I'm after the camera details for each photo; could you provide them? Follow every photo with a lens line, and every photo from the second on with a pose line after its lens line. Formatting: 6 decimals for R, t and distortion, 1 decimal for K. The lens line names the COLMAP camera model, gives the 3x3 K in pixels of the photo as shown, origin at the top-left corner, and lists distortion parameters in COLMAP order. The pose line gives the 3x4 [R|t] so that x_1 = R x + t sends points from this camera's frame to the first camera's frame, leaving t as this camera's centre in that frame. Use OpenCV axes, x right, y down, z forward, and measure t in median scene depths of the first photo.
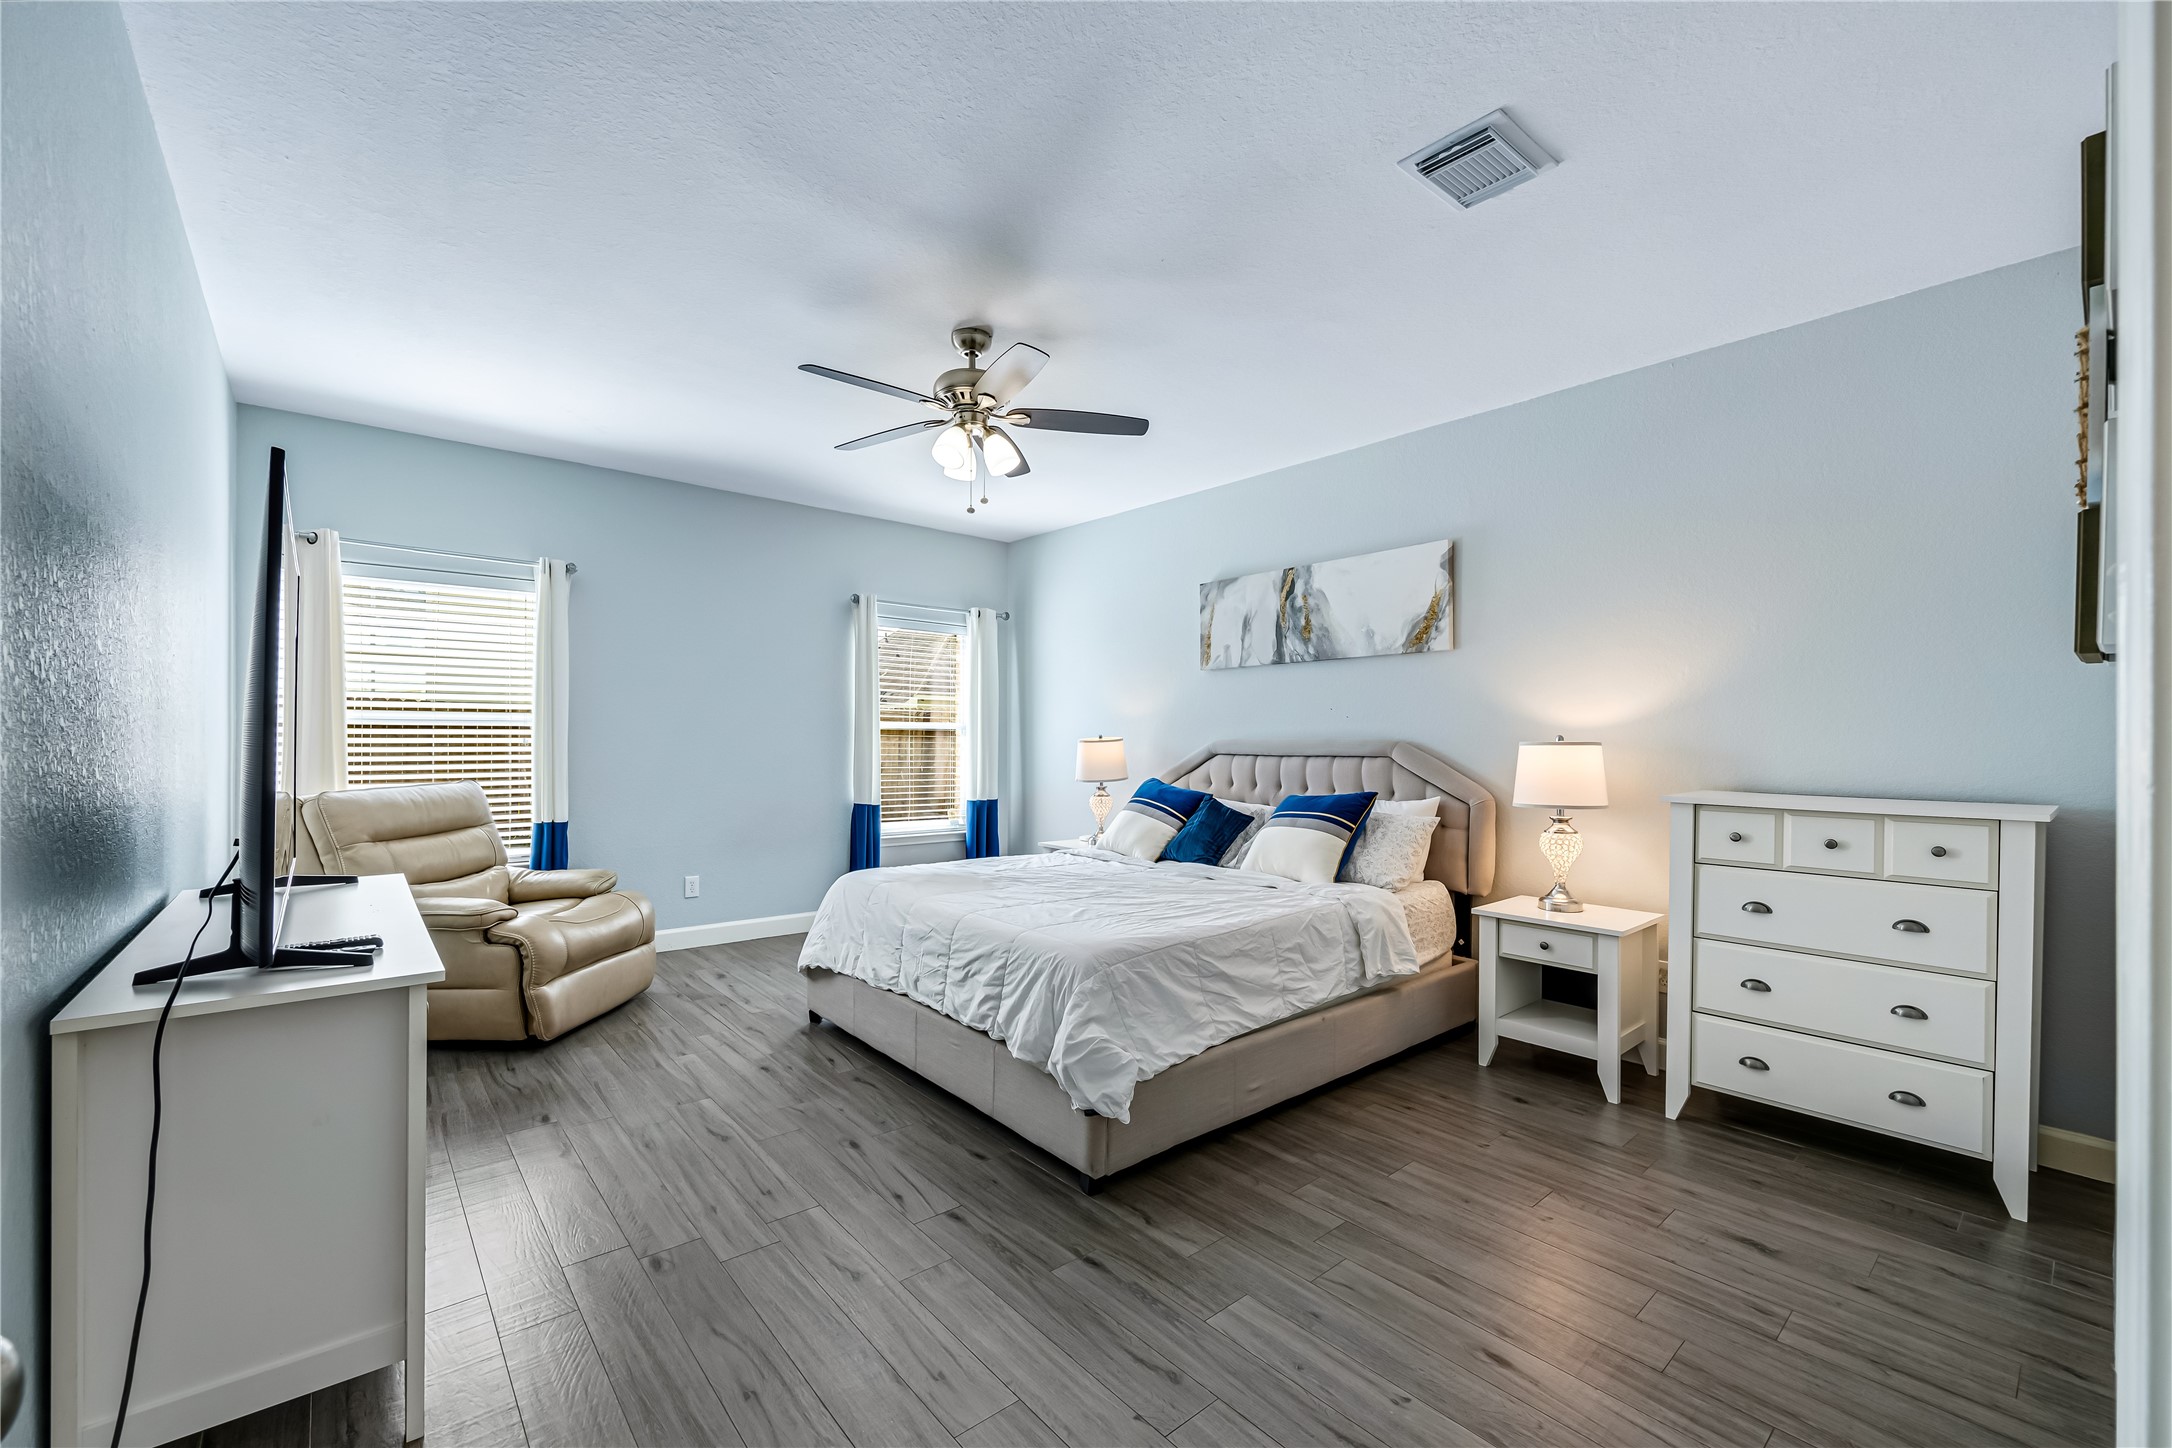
lens RADIAL K [[874.4, 0, 1096.7], [0, 874.4, 740.5], [0, 0, 1]] dist [-0.004172, 0.001153]
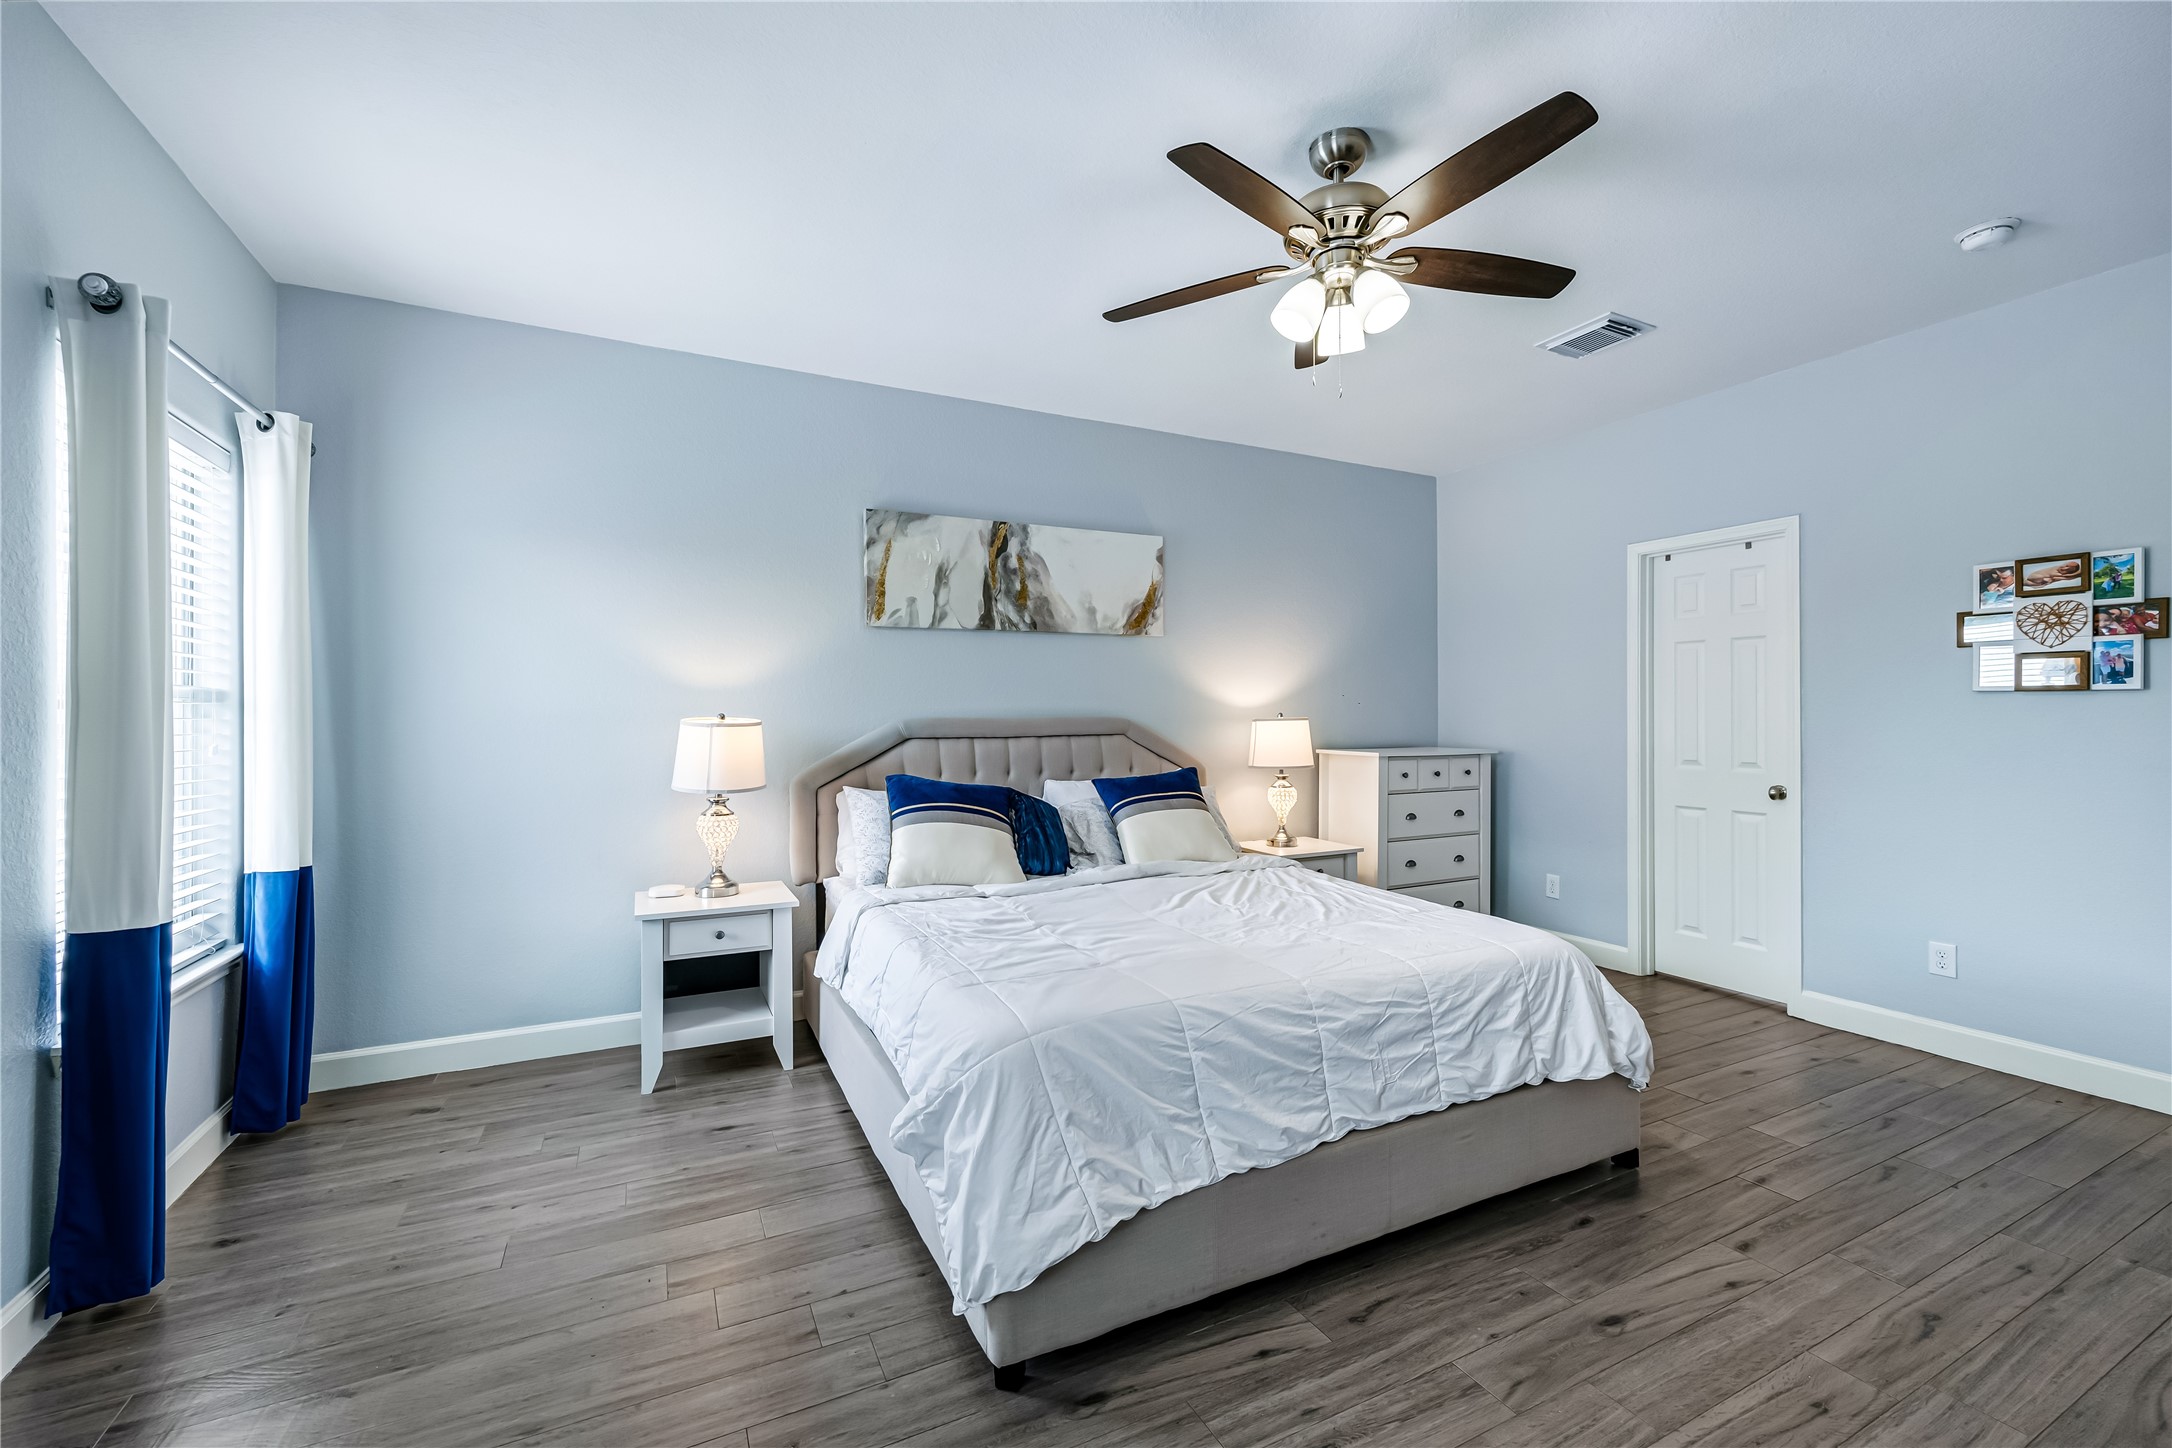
lens RADIAL K [[874.4, 0, 1090.6], [0, 874.4, 701.6], [0, 0, 1]] dist [-0.004172, 0.001153]
pose [[0.253747, 0.011091, 0.967207, -0.596776], [0.009853, 0.999853, -0.014050, -0.005219], [-0.967220, 0.013095, 0.253601, 0.699229]]
